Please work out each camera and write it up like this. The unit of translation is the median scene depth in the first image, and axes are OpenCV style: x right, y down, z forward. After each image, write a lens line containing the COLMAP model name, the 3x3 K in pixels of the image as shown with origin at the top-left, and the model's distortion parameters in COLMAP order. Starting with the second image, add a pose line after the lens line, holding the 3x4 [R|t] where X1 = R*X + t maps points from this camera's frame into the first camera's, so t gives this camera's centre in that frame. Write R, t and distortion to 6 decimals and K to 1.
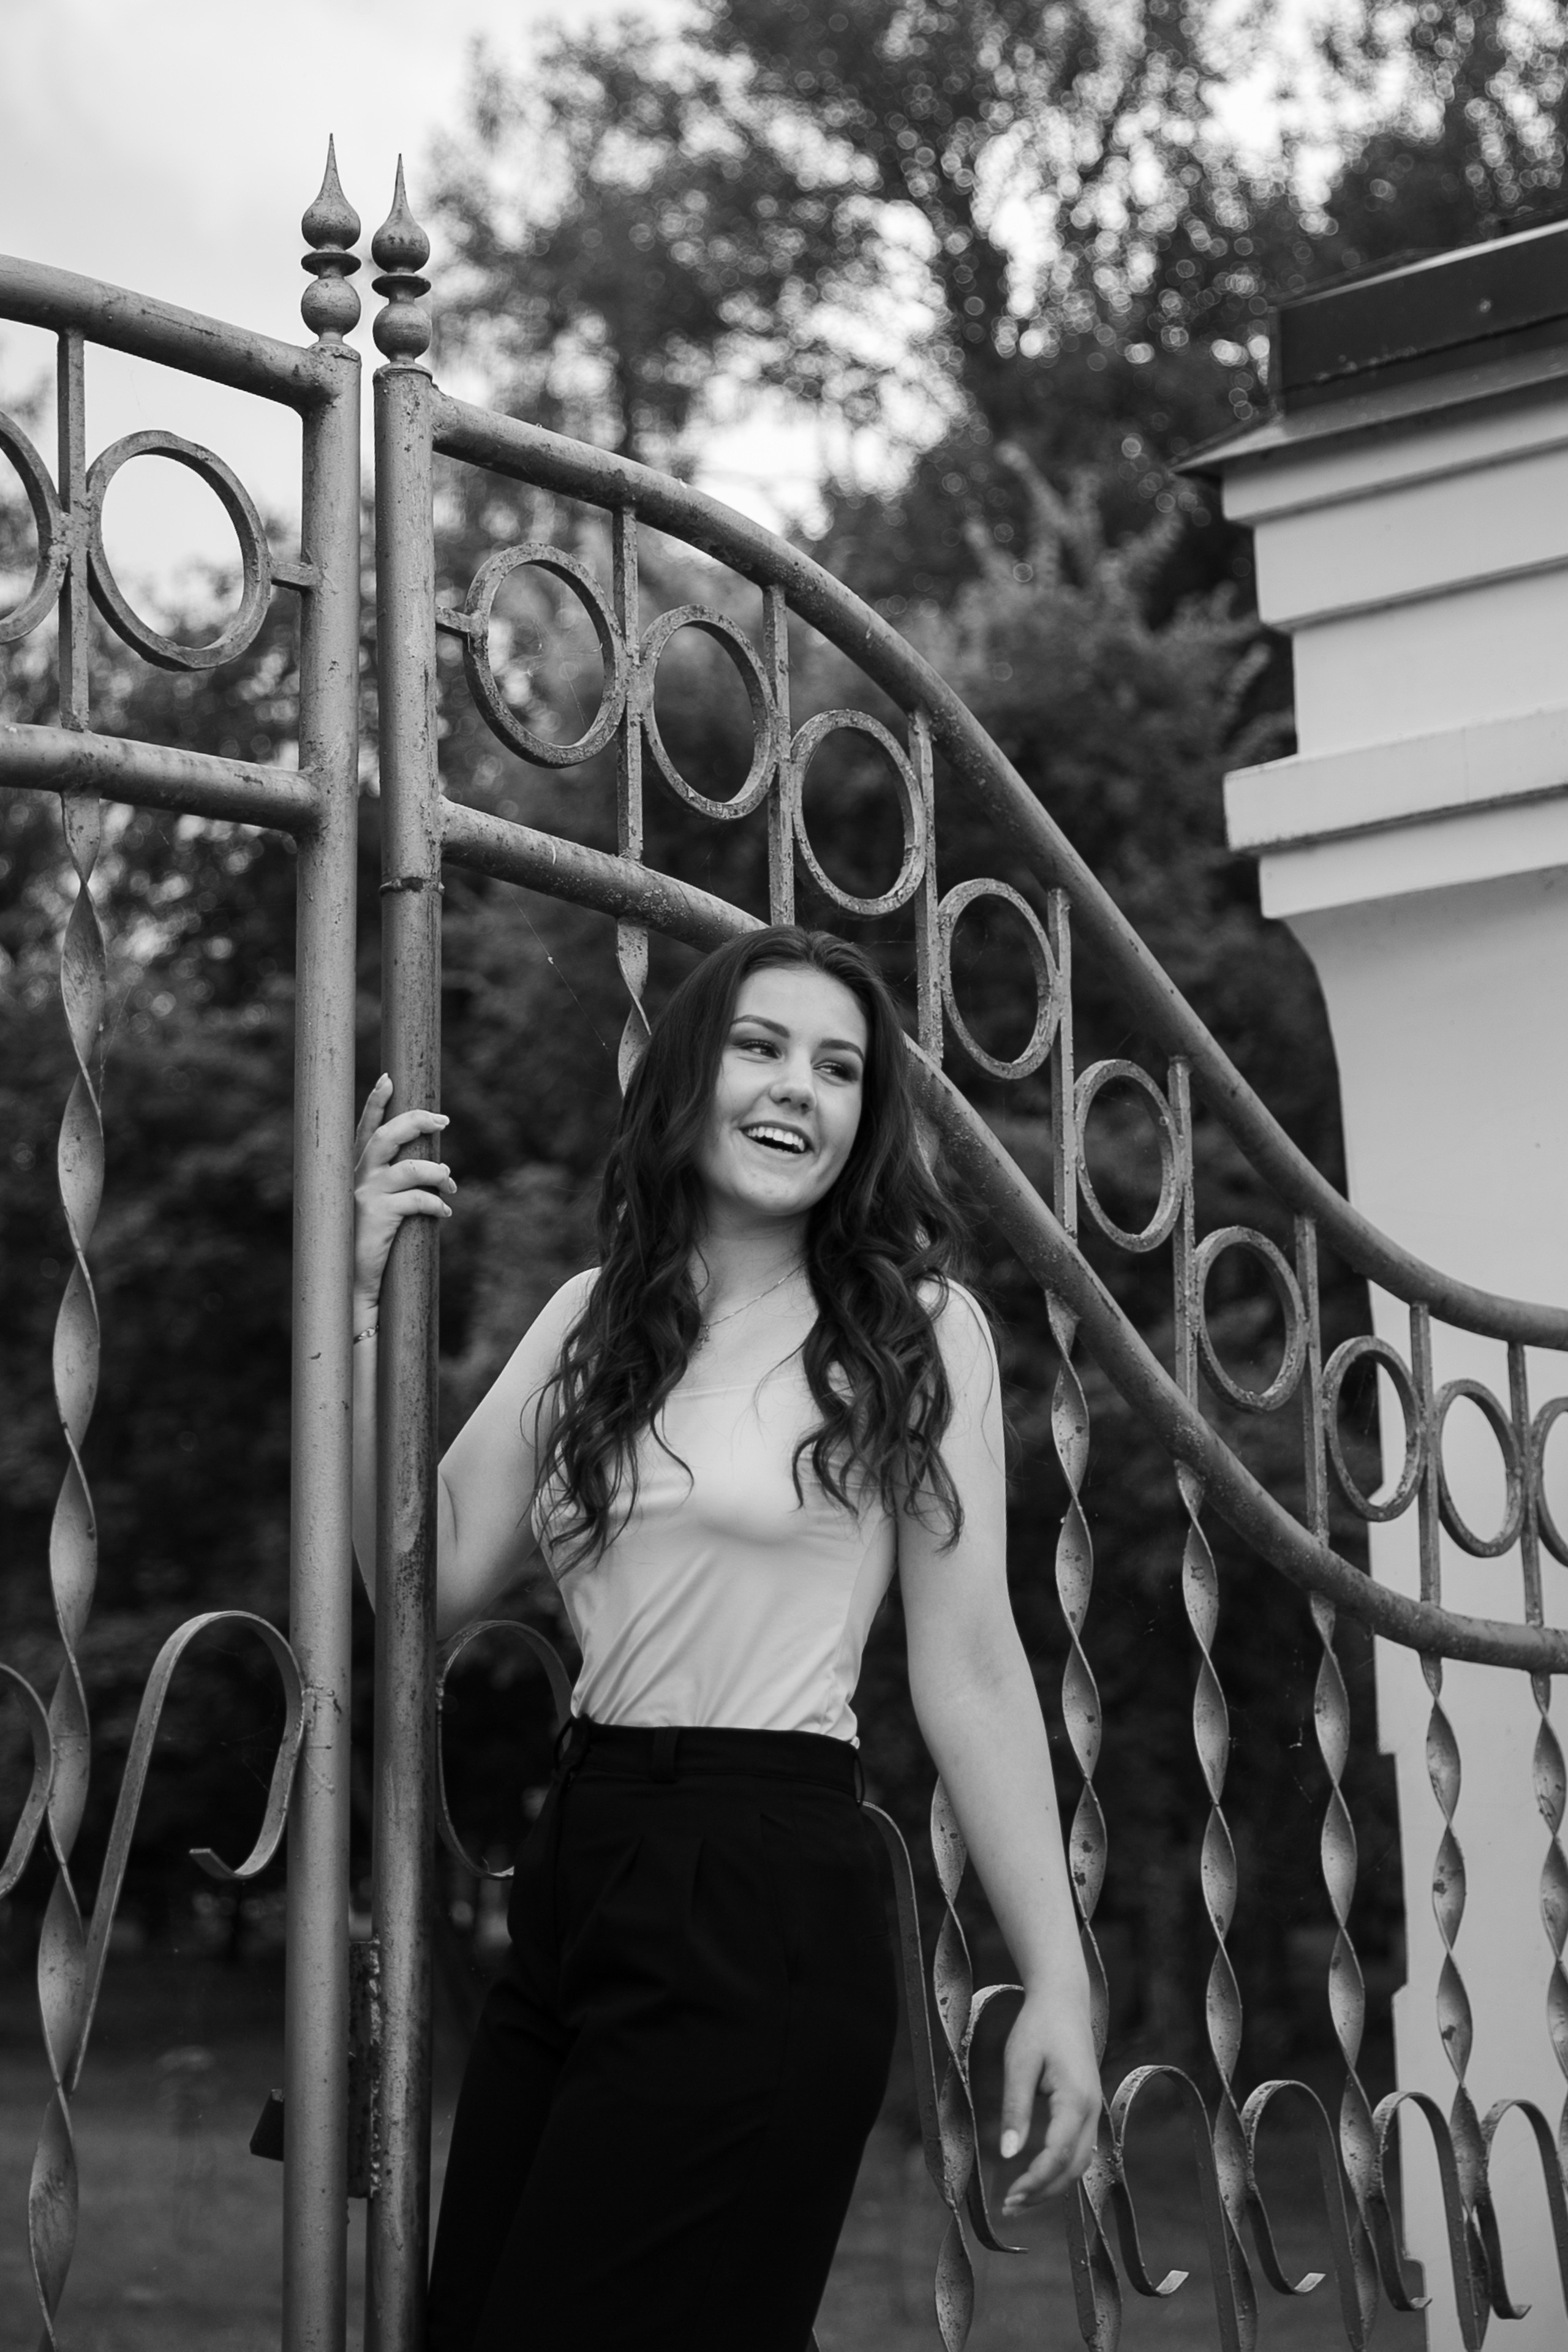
lens RADIAL K [[4214.0, 0, 784.0], [0, 4214.0, 1176.0], [0, 0, 1]] dist [0.124046, -0.011778]
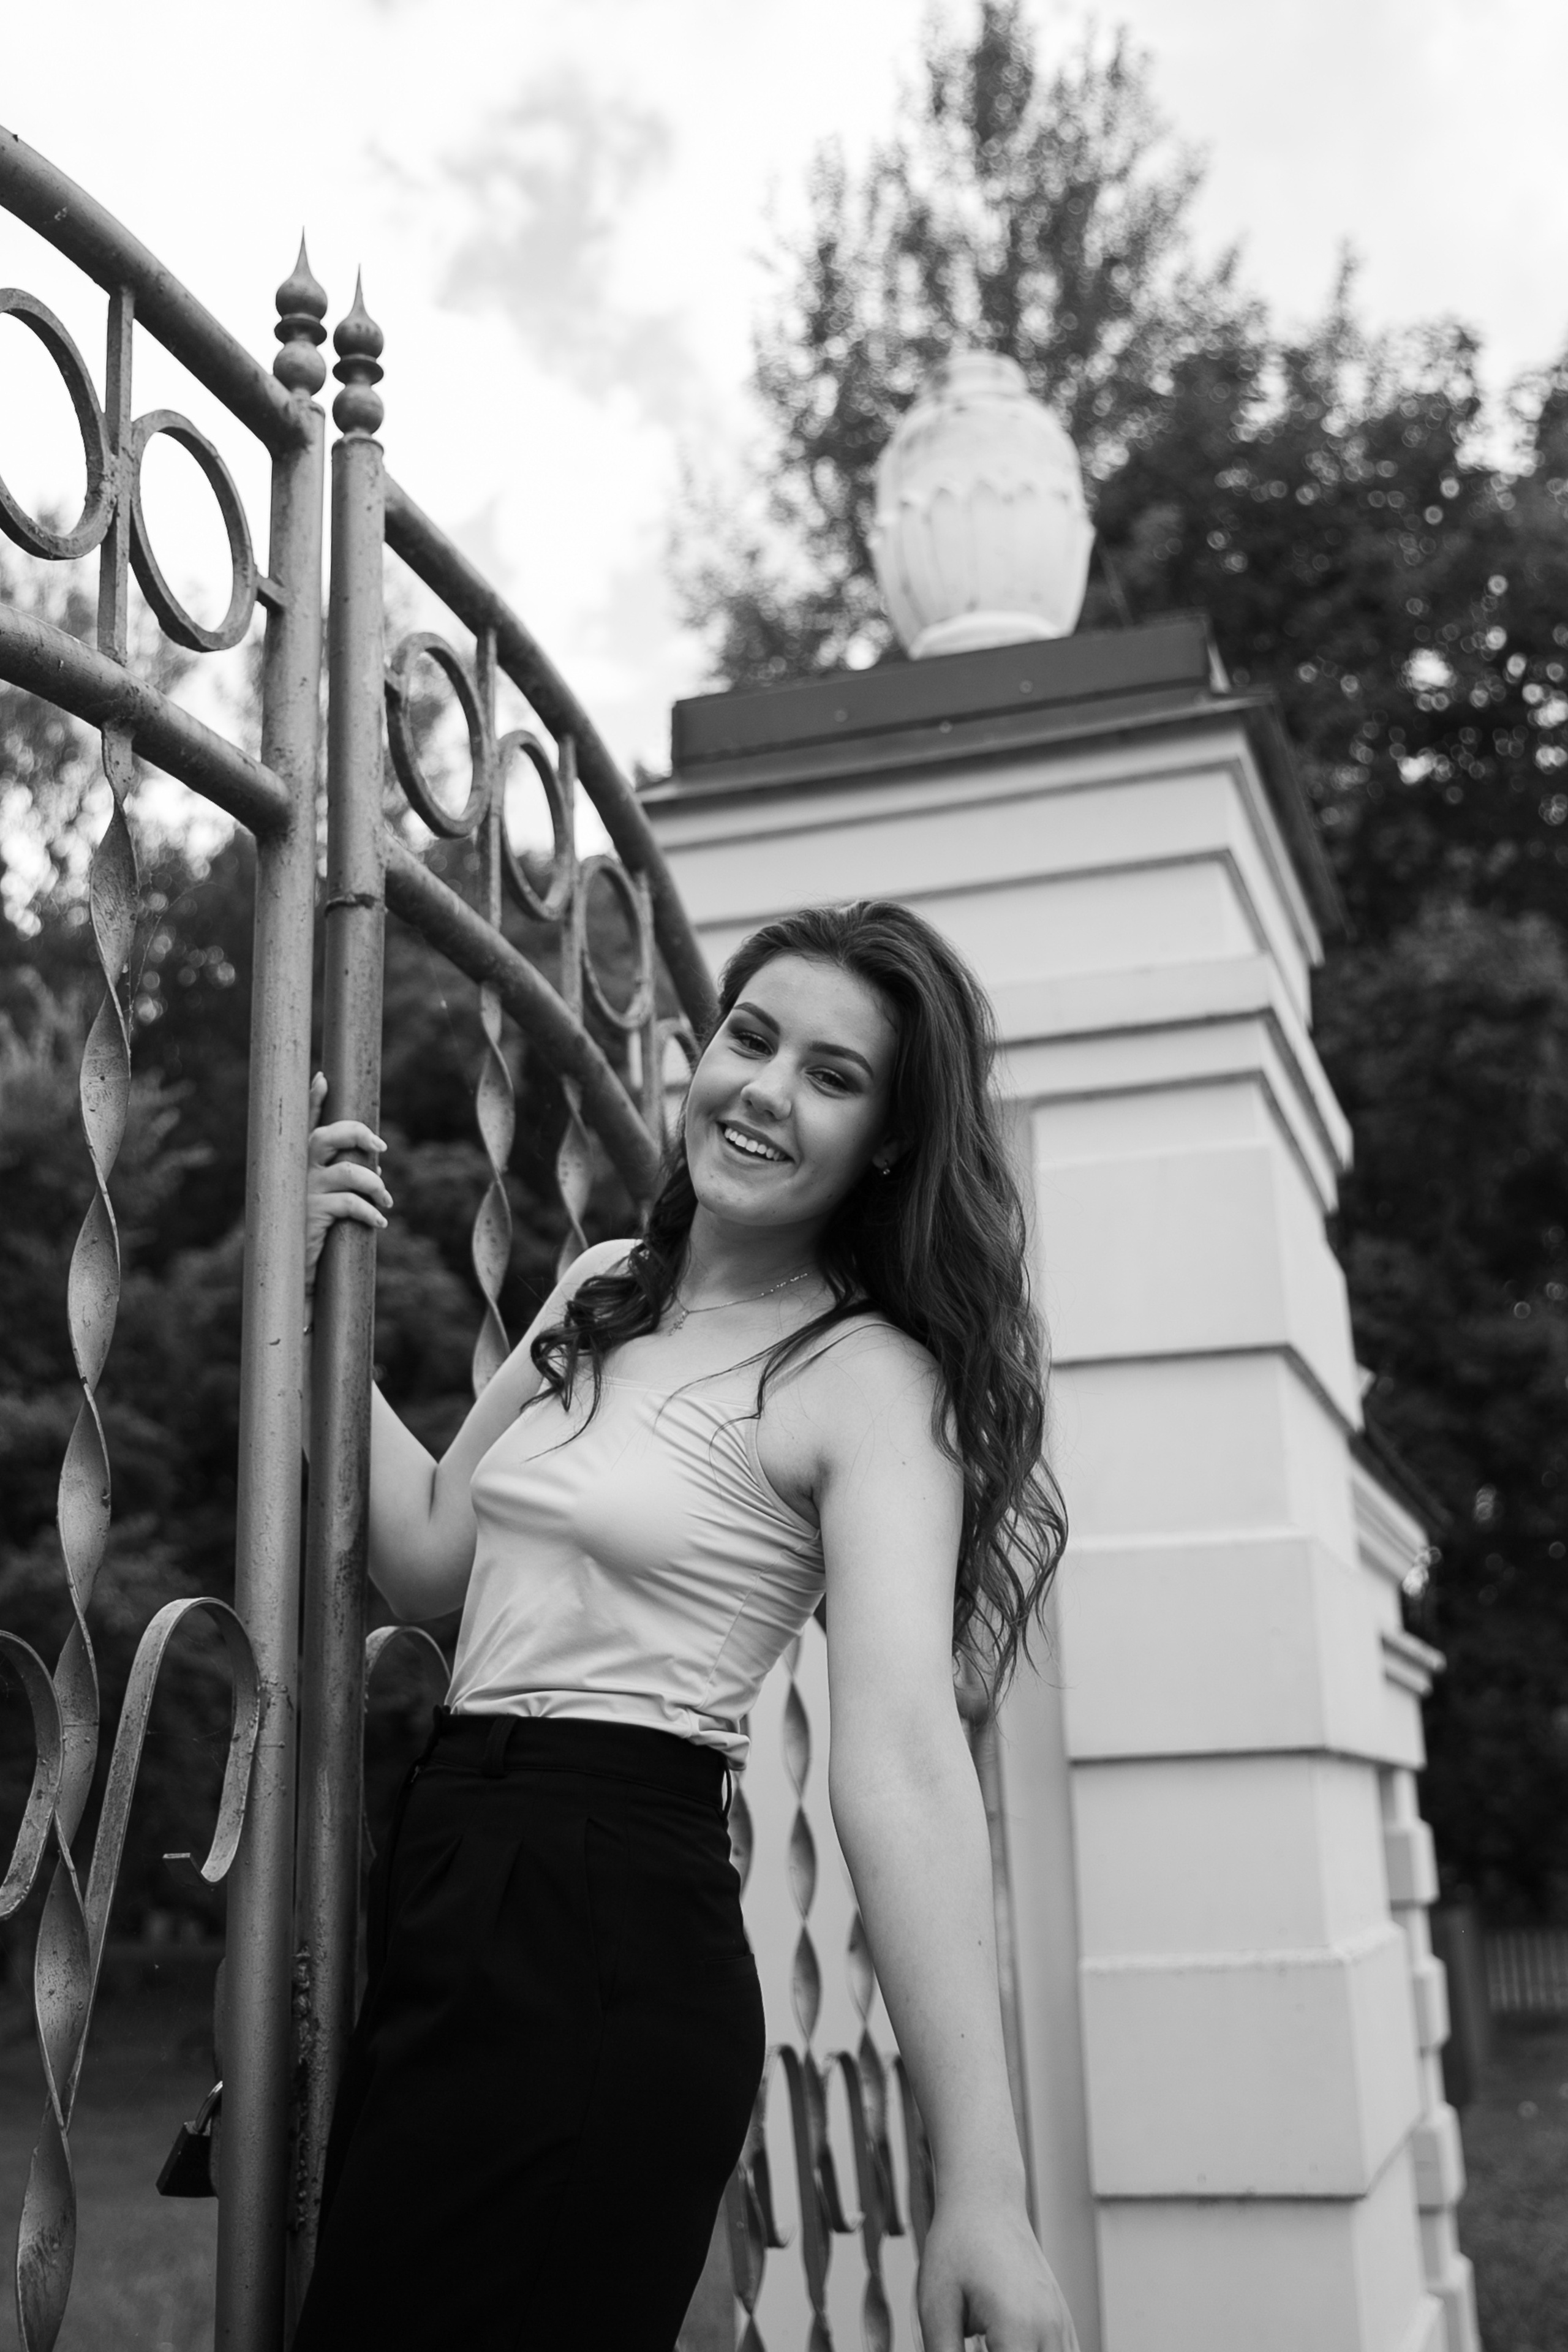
lens RADIAL K [[2567.7, 0, 845.3], [0, 2567.7, 1136.4], [0, 0, 1]] dist [-0.002149, 0.020348]
pose [[0.924998, 0.079769, 0.371505, -0.214250], [-0.030970, 0.990290, -0.135522, 0.072331], [-0.378709, 0.113852, 0.918487, 0.396338]]
